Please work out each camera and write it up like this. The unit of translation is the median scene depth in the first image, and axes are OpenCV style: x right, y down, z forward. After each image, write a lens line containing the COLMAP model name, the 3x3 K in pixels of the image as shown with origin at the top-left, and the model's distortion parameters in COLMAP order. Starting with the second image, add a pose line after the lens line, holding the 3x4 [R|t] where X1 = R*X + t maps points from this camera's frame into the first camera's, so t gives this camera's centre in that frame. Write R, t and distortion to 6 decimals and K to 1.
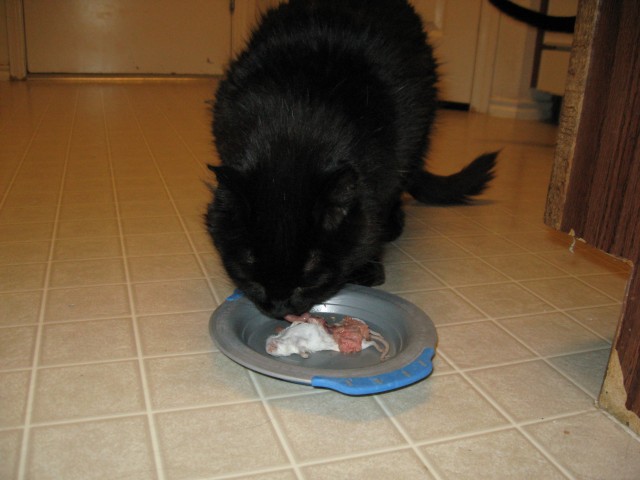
lens RADIAL K [[671.4, 0, 320.0], [0, 671.4, 260.4], [0, 0, 1]] dist [-0.142388, 0.068476]
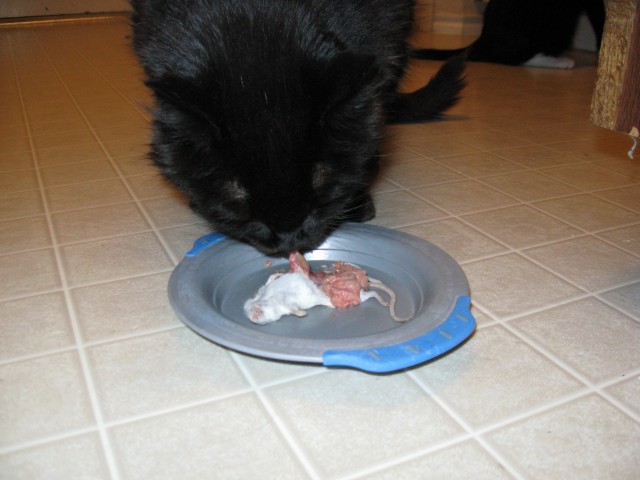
lens RADIAL K [[671.4, 0, 320.0], [0, 671.4, 260.4], [0, 0, 1]] dist [-0.142388, 0.068476]
pose [[0.992112, -0.090114, 0.087136, -0.061480], [0.082012, 0.992332, 0.092476, 0.006647], [-0.094802, -0.084600, 0.991895, 0.257215]]
